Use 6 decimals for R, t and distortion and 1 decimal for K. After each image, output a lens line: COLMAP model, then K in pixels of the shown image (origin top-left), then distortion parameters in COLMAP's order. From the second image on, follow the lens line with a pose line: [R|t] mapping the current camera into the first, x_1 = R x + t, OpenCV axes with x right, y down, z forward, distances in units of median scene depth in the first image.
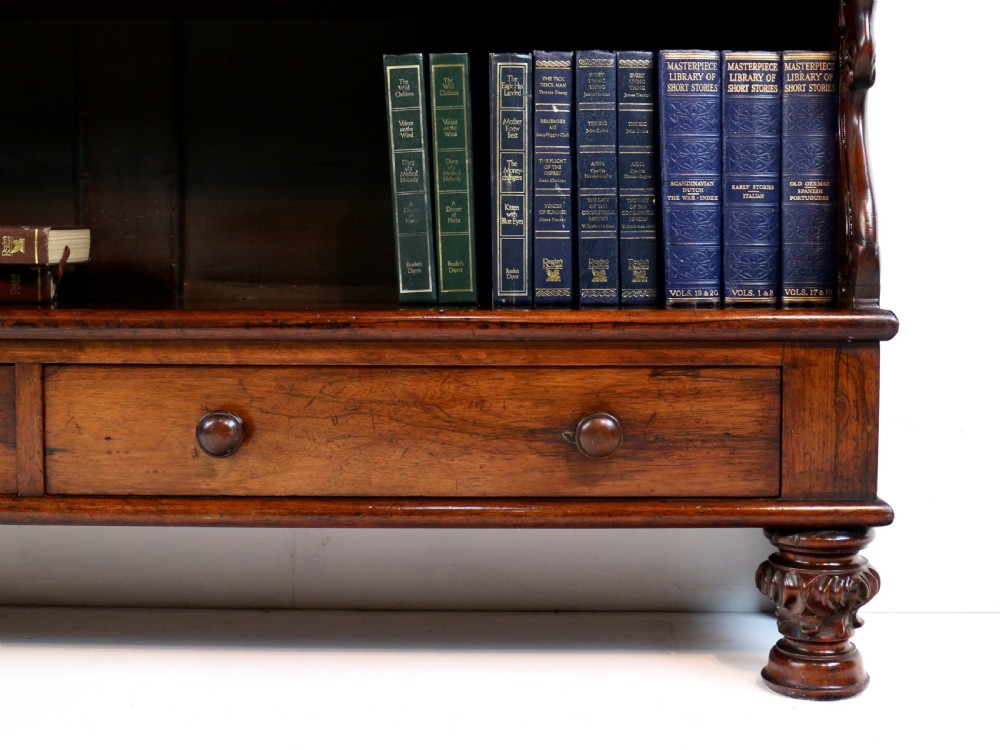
lens RADIAL K [[1439.6, 0, 555.1], [0, 1439.6, 324.9], [0, 0, 1]] dist [-0.092716, 0.000000]
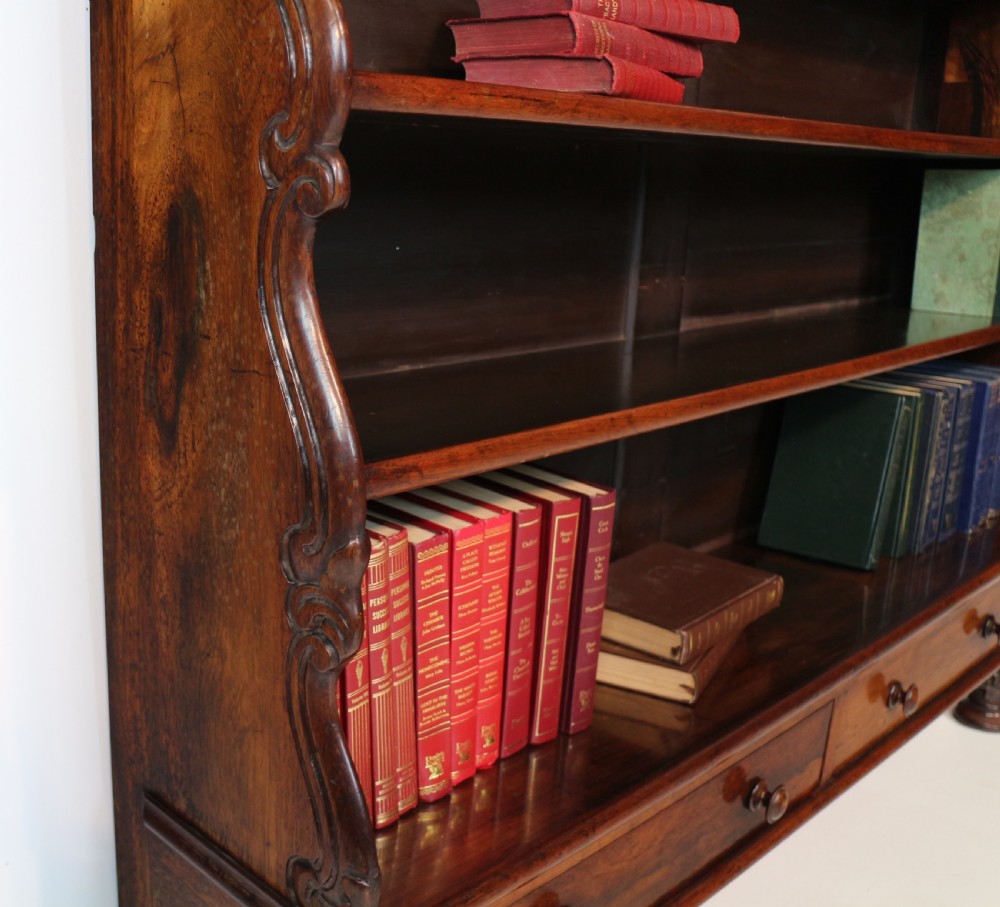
lens RADIAL K [[1135.0, 0, 326.1], [0, 1135.0, 454.8], [0, 0, 1]] dist [-0.118353, 0.000000]
pose [[0.759311, -0.159483, 0.630882, -1.308664], [0.028609, 0.976746, 0.212482, -0.406506], [-0.650099, -0.143291, 0.746217, 0.589778]]
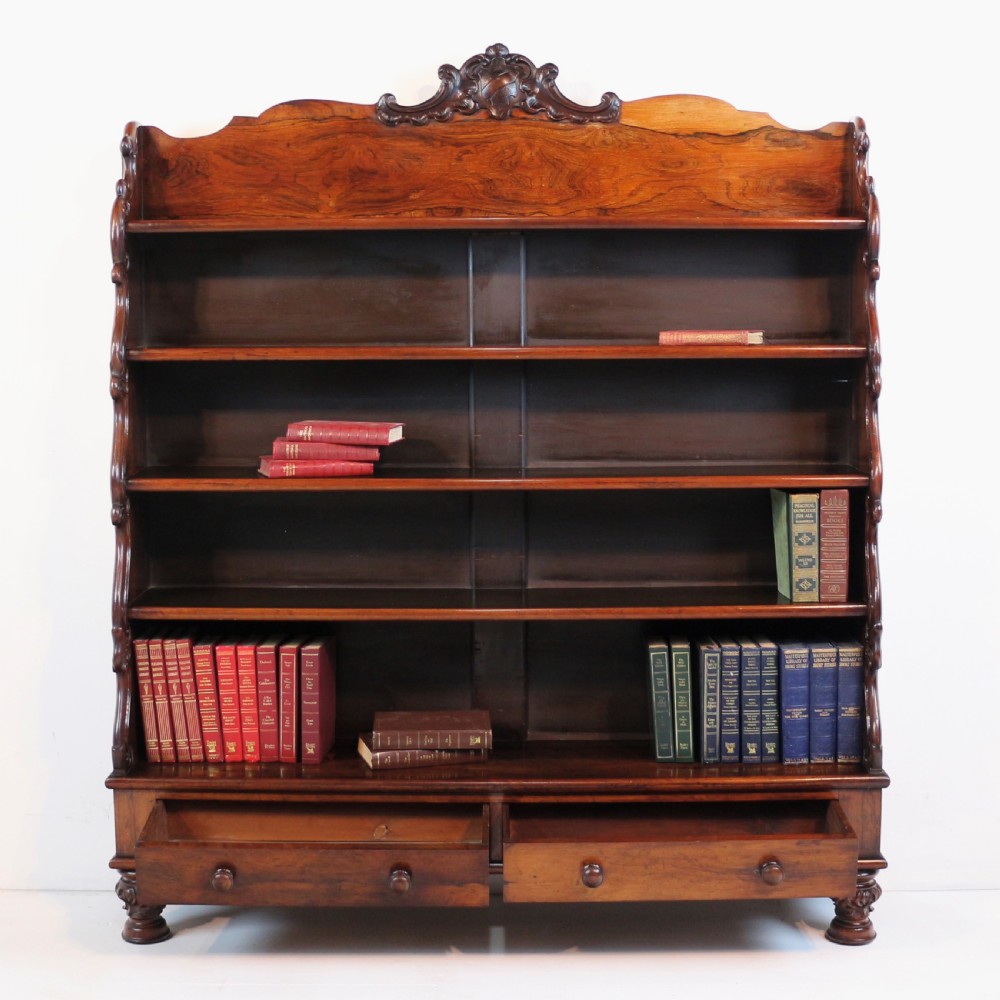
lens RADIAL K [[1696.0, 0, 494.1], [0, 1696.0, 440.5], [0, 0, 1]] dist [-0.153897, 0.000000]
pose [[0.999853, -0.008939, -0.014619, -0.329271], [0.009286, 0.999672, 0.023859, -0.589276], [0.014401, -0.023991, 0.999608, -1.571730]]
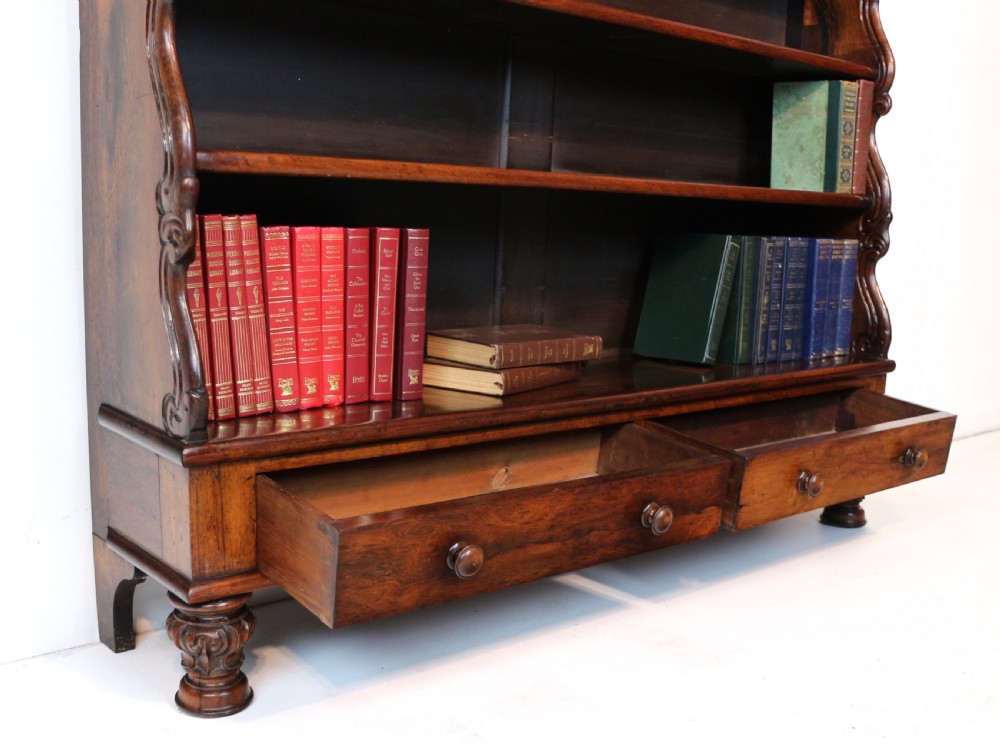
lens RADIAL K [[1099.1, 0, 523.7], [0, 1099.1, 444.8], [0, 0, 1]] dist [-0.142573, 0.000000]
pose [[0.746286, -0.119323, 0.654843, -1.370485], [0.000175, 0.983836, 0.179072, -0.186405], [-0.665626, -0.133525, 0.734243, 0.086917]]
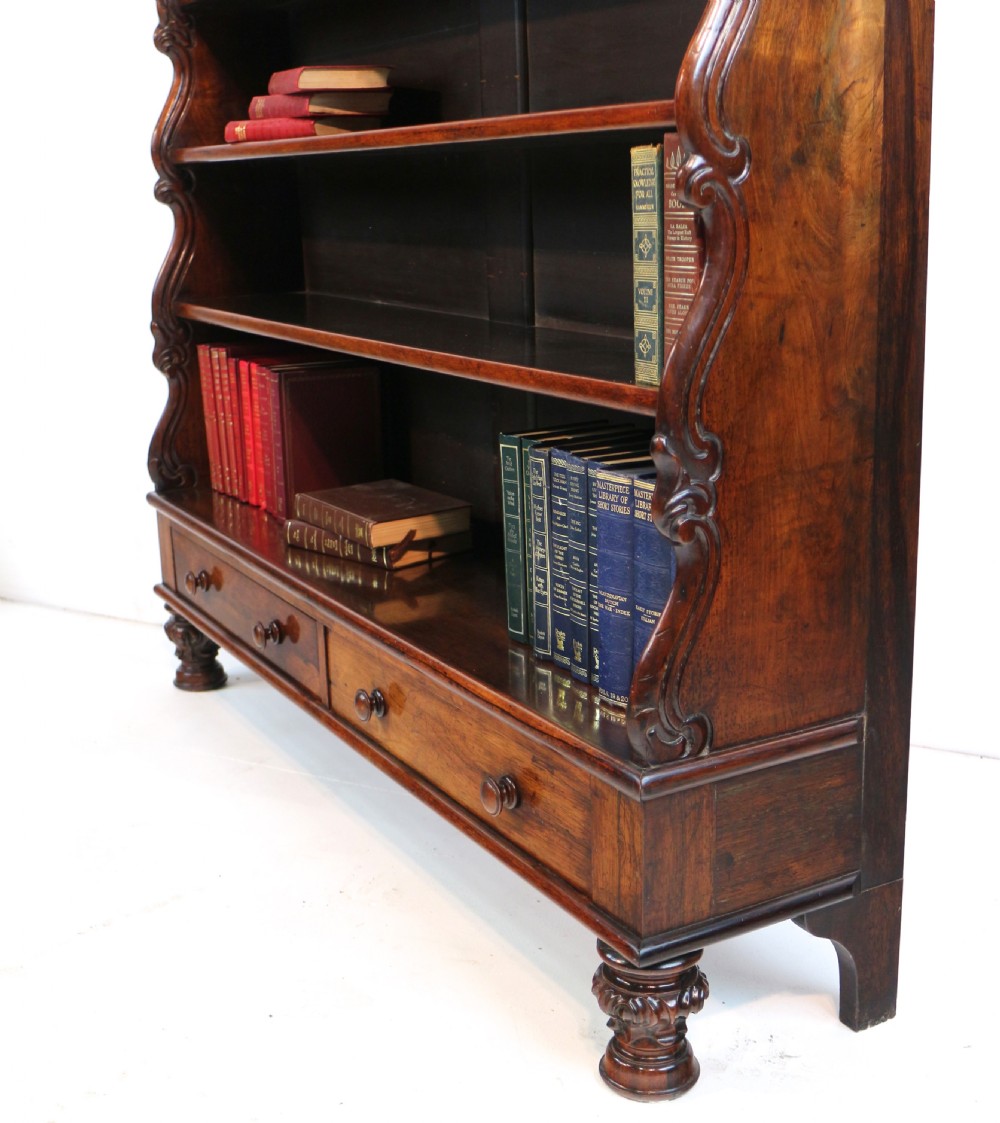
lens RADIAL K [[1525.2, 0, 493.9], [0, 1525.2, 550.8], [0, 0, 1]] dist [-0.099547, 0.000000]
pose [[0.481103, 0.193751, -0.854986, 1.056411], [-0.023305, 0.977754, 0.208458, -0.380363], [0.876354, -0.080364, 0.474915, 0.407060]]
